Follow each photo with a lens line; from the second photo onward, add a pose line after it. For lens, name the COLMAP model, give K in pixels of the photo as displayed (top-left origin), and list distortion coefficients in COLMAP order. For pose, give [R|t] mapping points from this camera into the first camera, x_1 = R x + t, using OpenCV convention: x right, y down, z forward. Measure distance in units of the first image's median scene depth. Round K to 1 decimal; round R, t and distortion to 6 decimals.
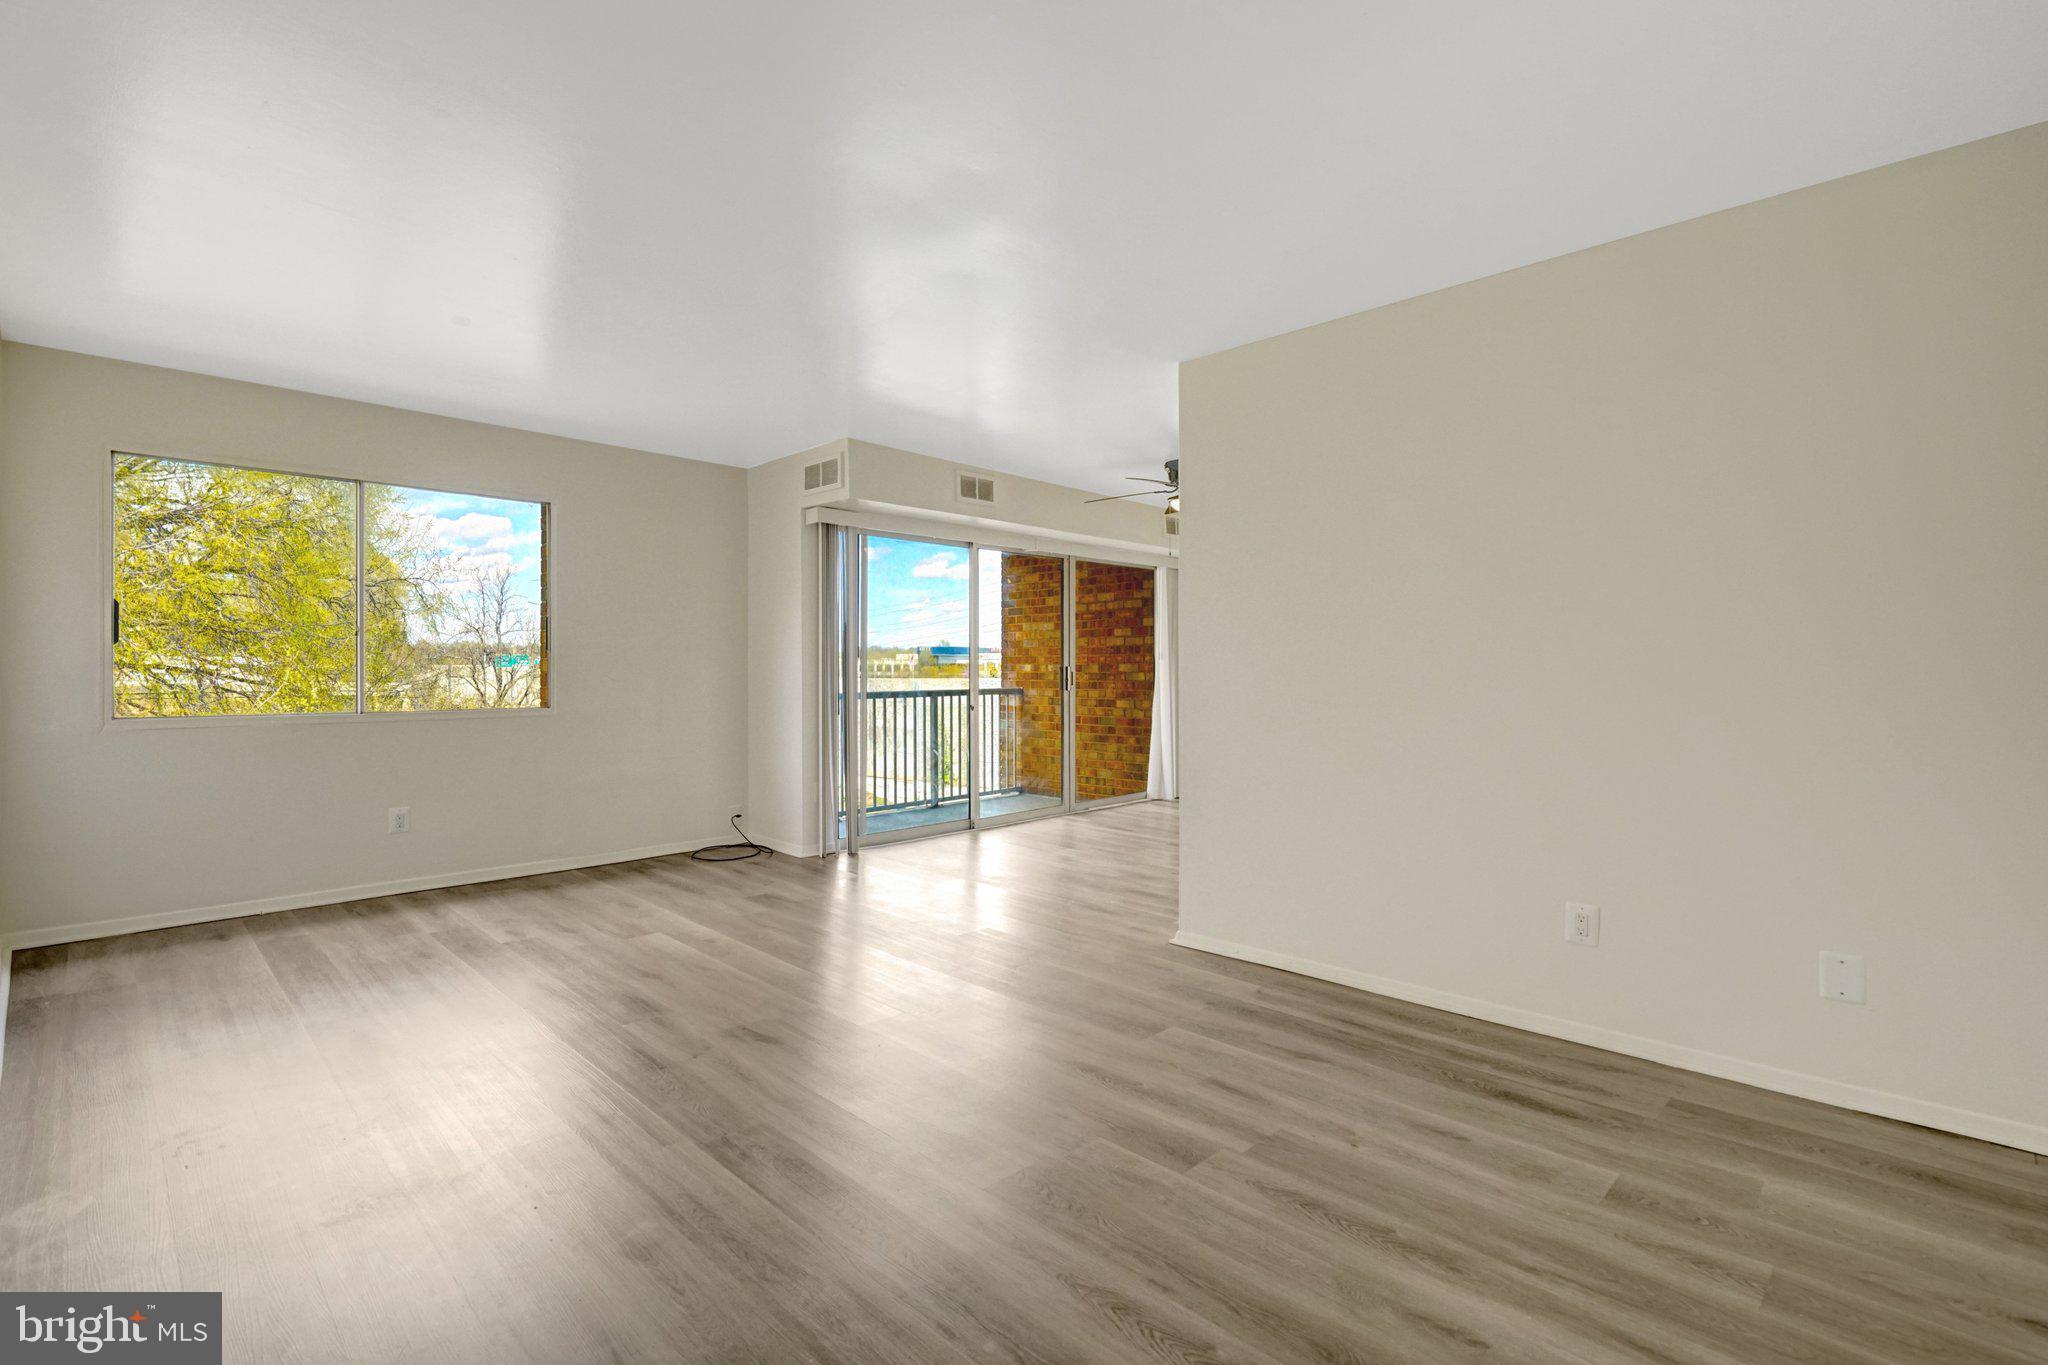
lens RADIAL K [[946.5, 0, 1005.3], [0, 946.5, 678.3], [0, 0, 1]] dist [0.008704, -0.000451]
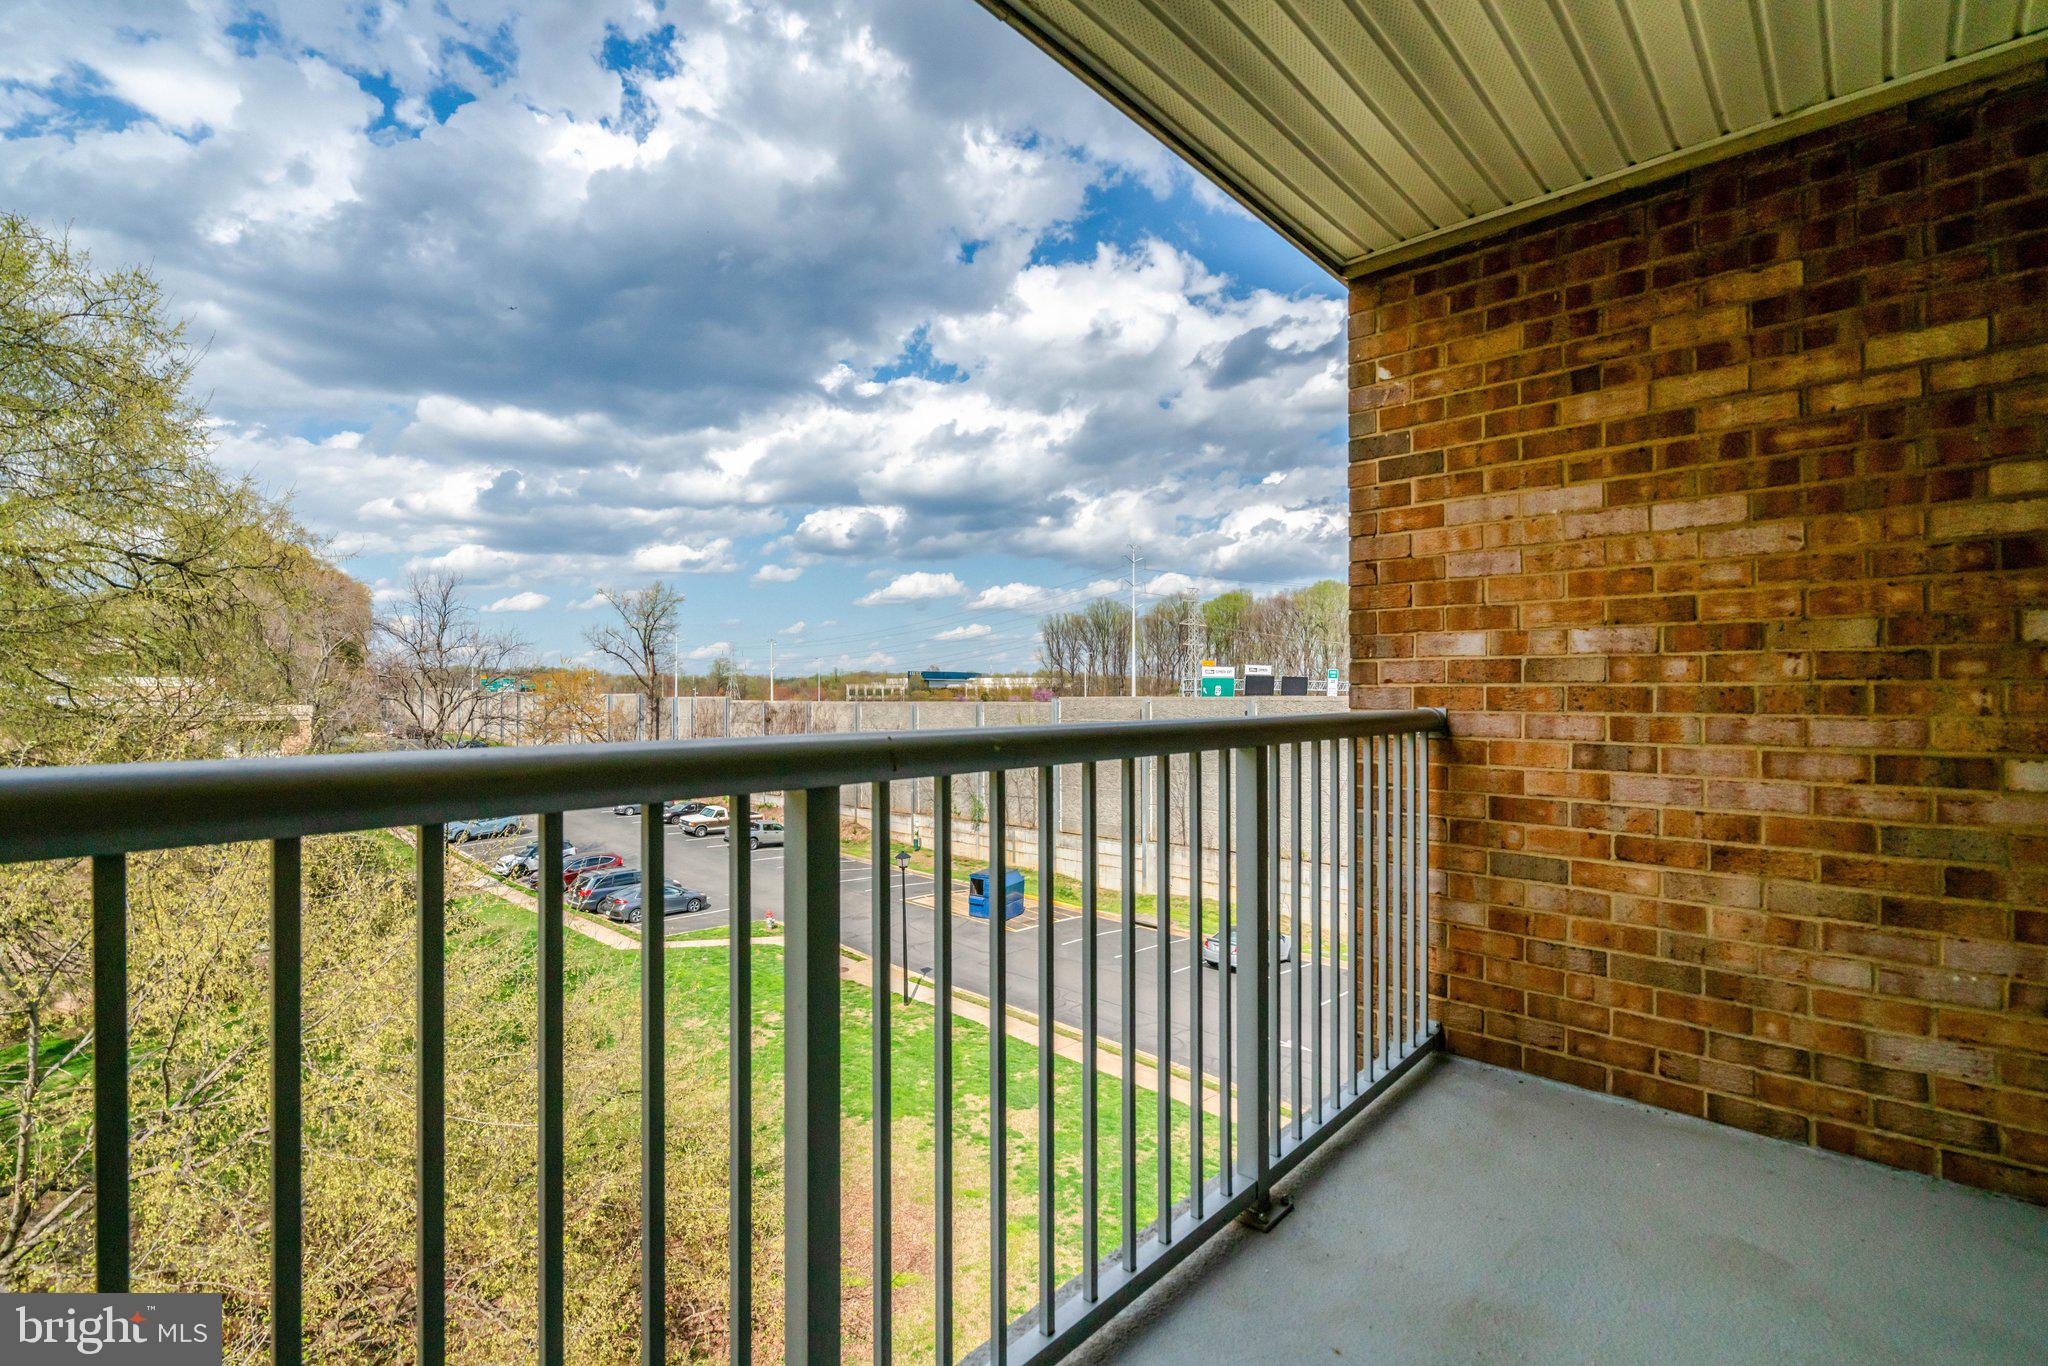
lens RADIAL K [[946.5, 0, 1031.1], [0, 946.5, 689.2], [0, 0, 1]] dist [0.008704, -0.000451]
pose [[0.999362, 0.000864, 0.035716, -0.131081], [-0.000374, 0.999906, -0.013728, 0.007766], [-0.035725, 0.013705, 0.999268, 0.719791]]
